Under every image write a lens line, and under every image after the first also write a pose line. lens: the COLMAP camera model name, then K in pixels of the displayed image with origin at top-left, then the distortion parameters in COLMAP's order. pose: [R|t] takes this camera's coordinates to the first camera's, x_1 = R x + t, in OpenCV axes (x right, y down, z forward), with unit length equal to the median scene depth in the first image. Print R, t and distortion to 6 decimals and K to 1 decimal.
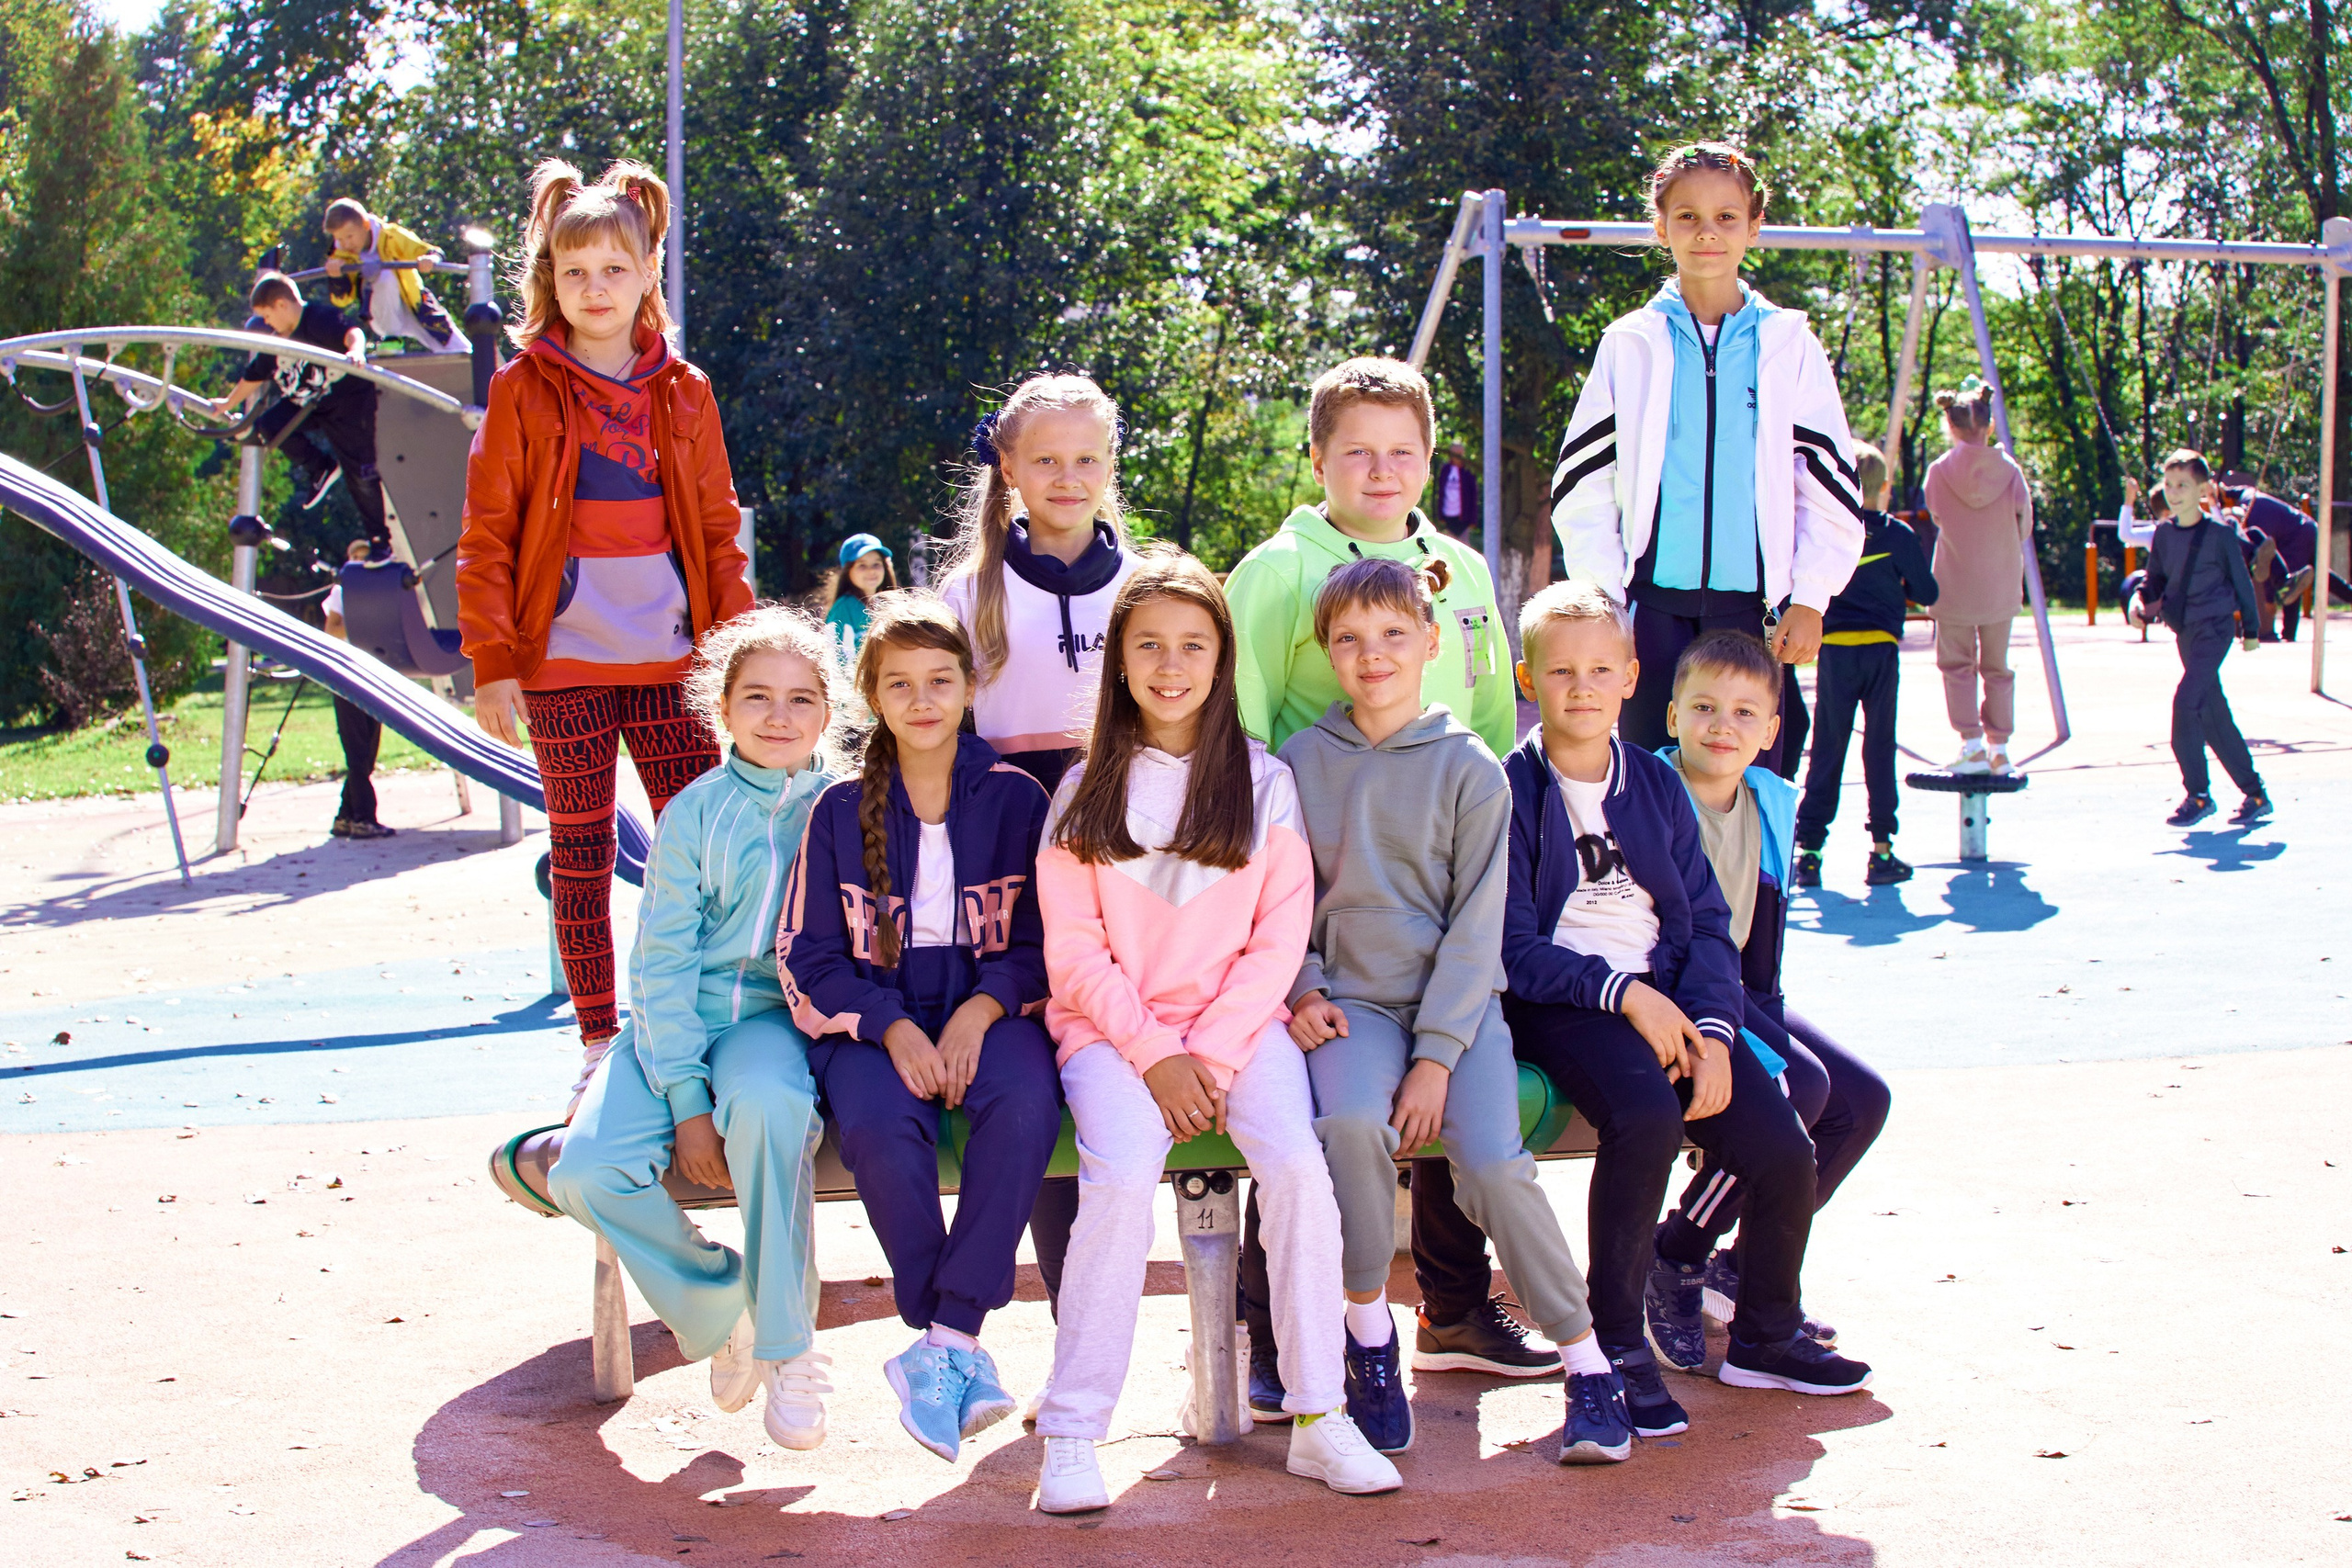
lens RADIAL K [[13229.0, 0, 1176.0], [0, 13229.0, 784.0], [0, 0, 1]] dist [-1.102227, -4.015859]
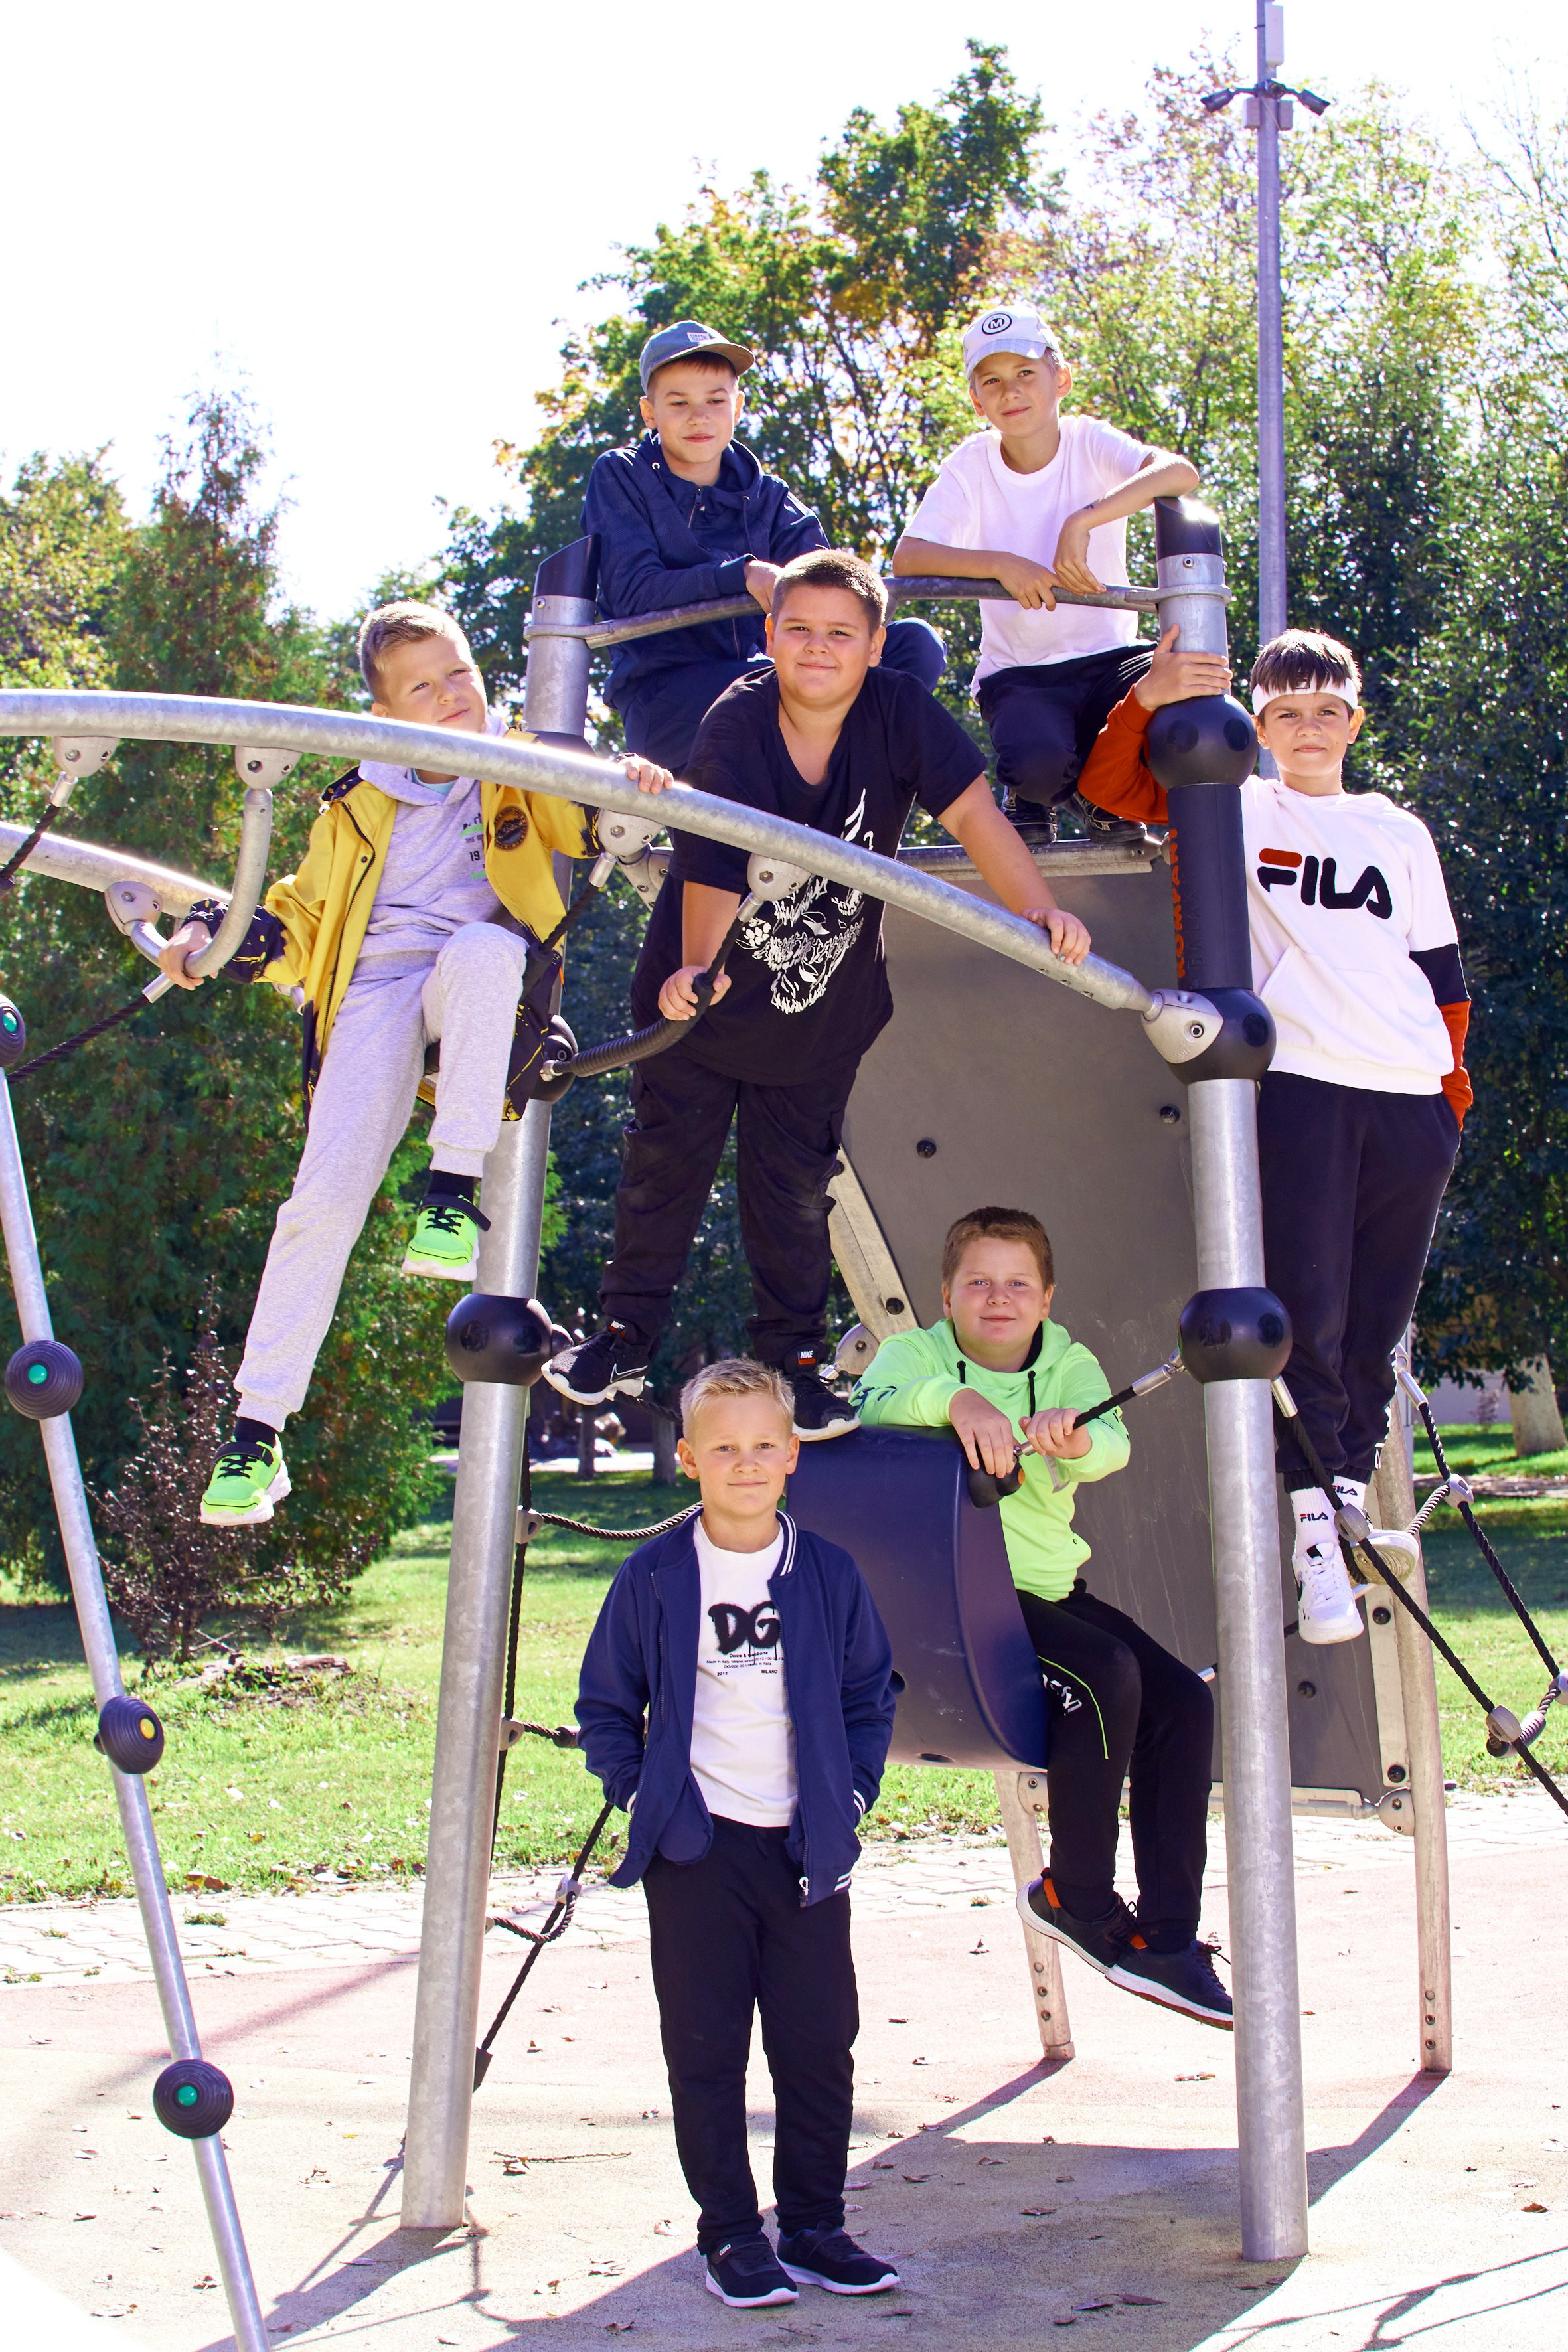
lens RADIAL K [[13230.3, 0, 784.0], [0, 13230.3, 1176.0], [0, 0, 1]] dist [-1.102227, -4.015859]
pose [[0.998839, 0.011784, -0.046709, -0.073368], [-0.013003, 0.999580, -0.025880, -0.022946], [0.046384, 0.026457, 0.998573, 1.018345]]
